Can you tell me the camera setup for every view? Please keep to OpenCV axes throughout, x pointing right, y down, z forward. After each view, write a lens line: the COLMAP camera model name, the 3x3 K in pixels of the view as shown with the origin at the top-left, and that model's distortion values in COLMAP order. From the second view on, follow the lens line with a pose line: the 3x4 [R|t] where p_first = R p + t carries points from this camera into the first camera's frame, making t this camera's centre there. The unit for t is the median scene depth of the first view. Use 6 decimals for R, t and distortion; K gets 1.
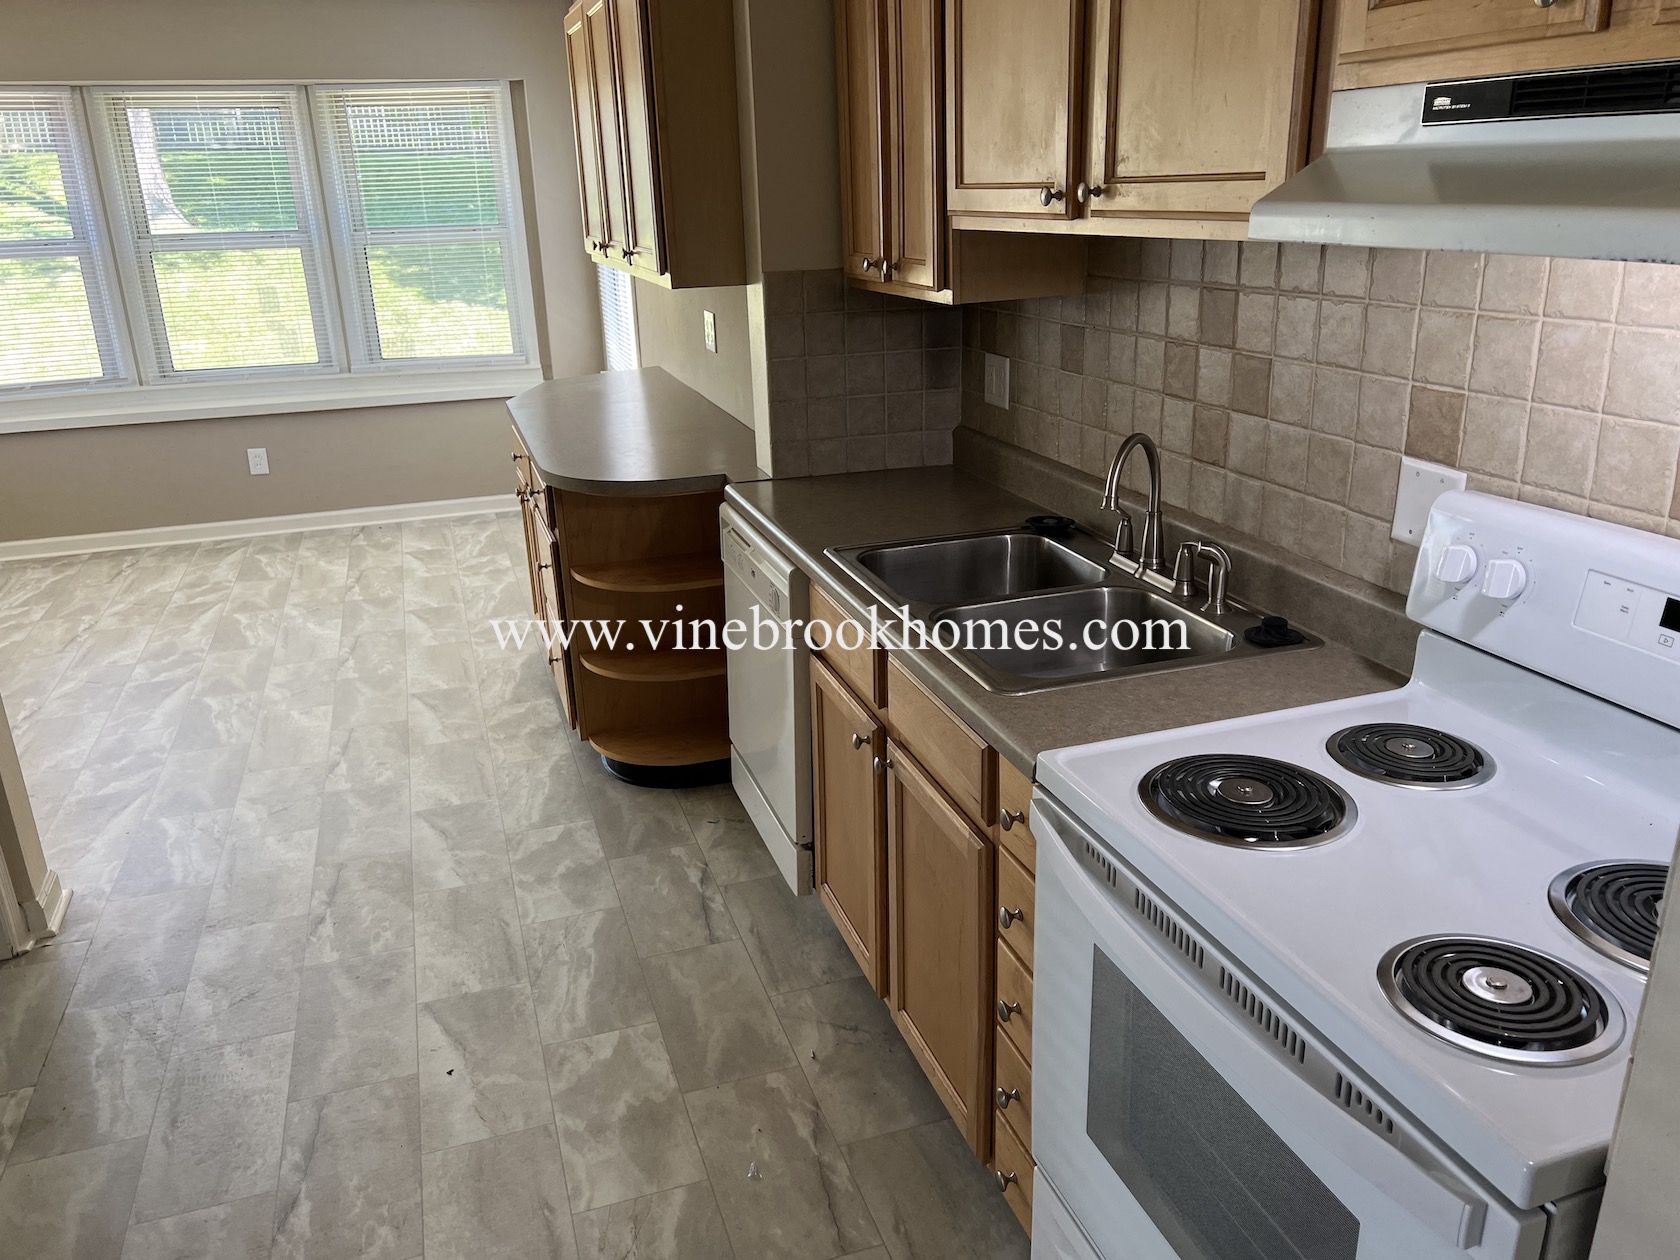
lens RADIAL K [[1293.4, 0, 847.4], [0, 1293.4, 625.8], [0, 0, 1]] dist [0.041122, -0.018404]
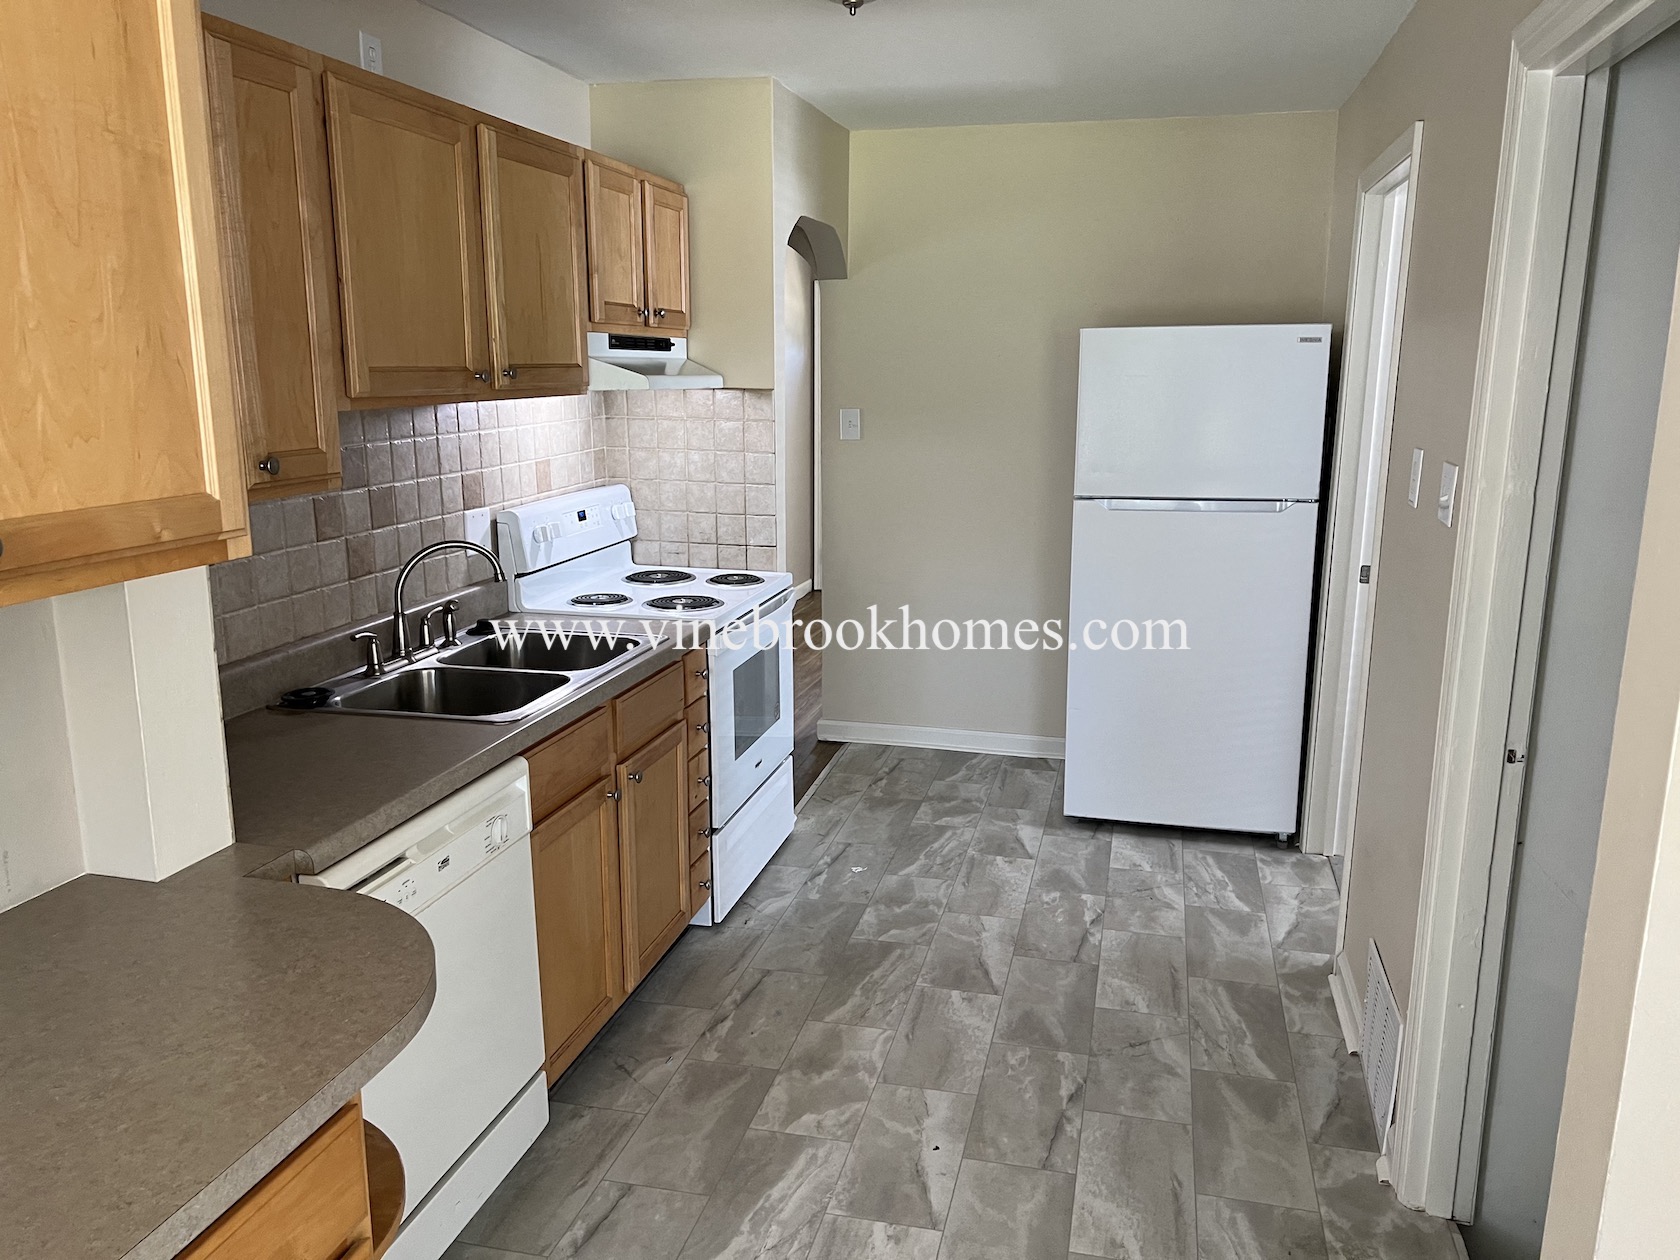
lens RADIAL K [[1293.4, 0, 842.5], [0, 1293.4, 633.7], [0, 0, 1]] dist [0.041122, -0.018404]
pose [[-0.843891, -0.083935, 0.529908, -0.801791], [0.199253, 0.868015, 0.454805, -0.555118], [-0.498142, 0.489392, -0.715786, 1.654765]]
